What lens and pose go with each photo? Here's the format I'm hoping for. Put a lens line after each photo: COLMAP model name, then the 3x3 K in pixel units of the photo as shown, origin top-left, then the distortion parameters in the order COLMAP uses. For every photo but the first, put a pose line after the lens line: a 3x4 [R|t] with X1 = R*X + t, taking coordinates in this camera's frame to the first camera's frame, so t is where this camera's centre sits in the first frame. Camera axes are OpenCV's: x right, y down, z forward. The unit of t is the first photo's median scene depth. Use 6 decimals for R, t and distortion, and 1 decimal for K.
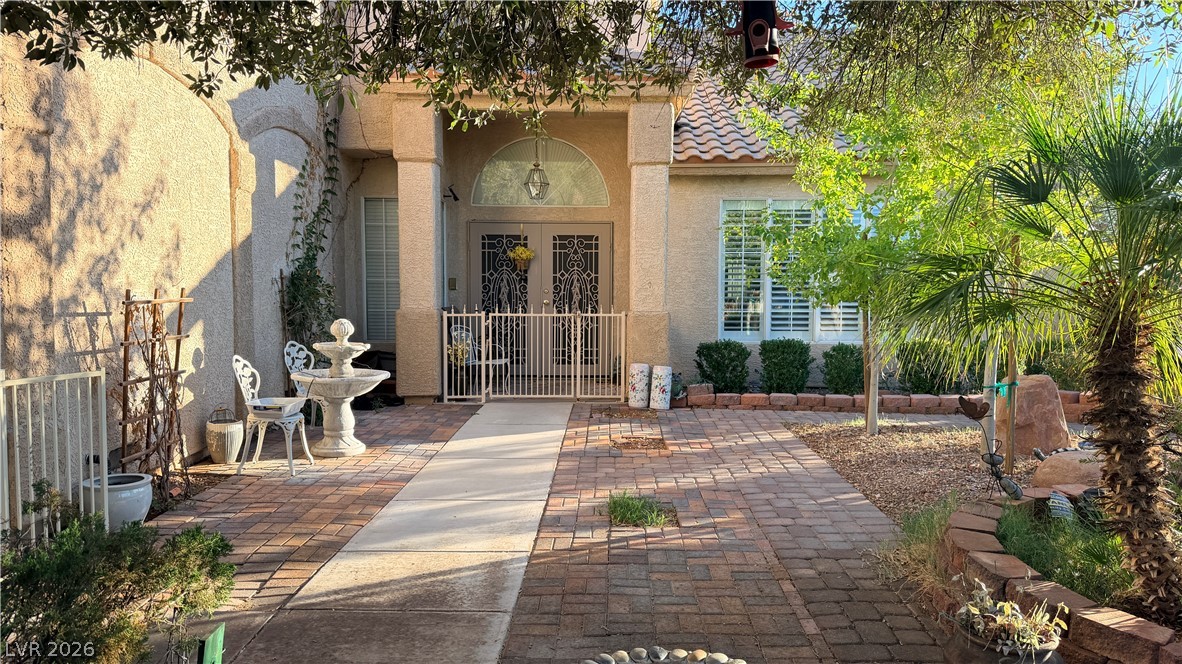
lens RADIAL K [[828.7, 0, 591.4], [0, 828.7, 336.9], [0, 0, 1]] dist [0.081665, -0.003896]
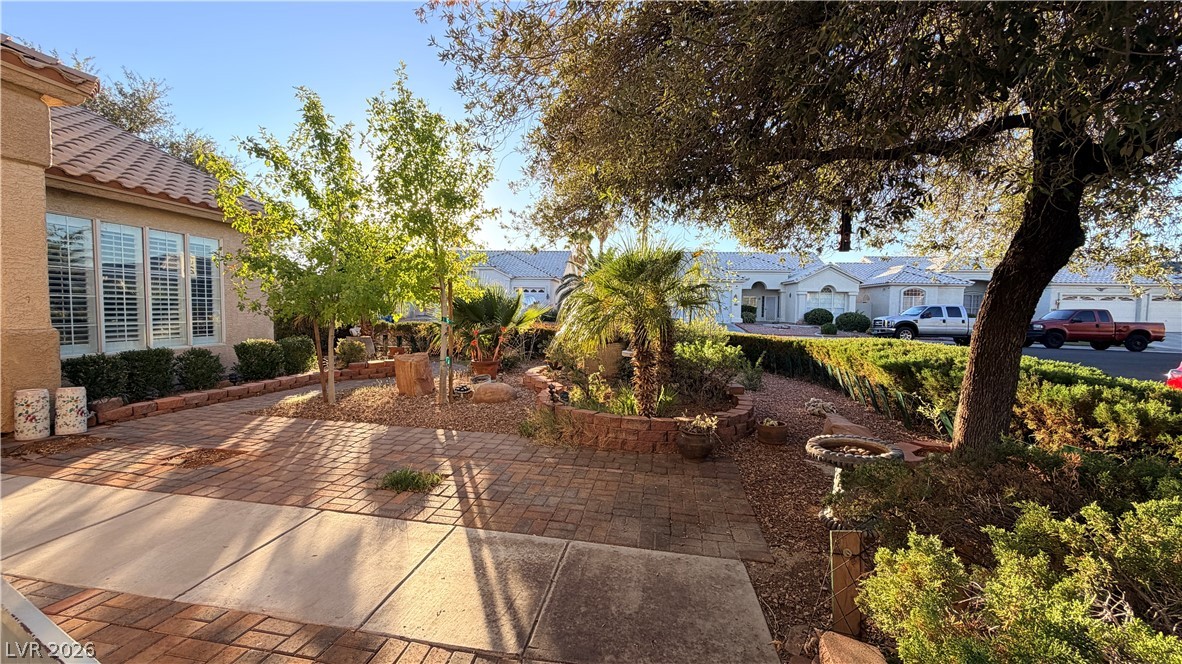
lens RADIAL K [[473.9, 0, 591.4], [0, 473.9, 330.6], [0, 0, 1]] dist [0.002490, 0.000040]
pose [[0.124228, -0.047935, 0.991095, -0.679103], [0.042581, 0.998170, 0.042940, -0.048725], [-0.991340, 0.036867, 0.126042, 0.654909]]
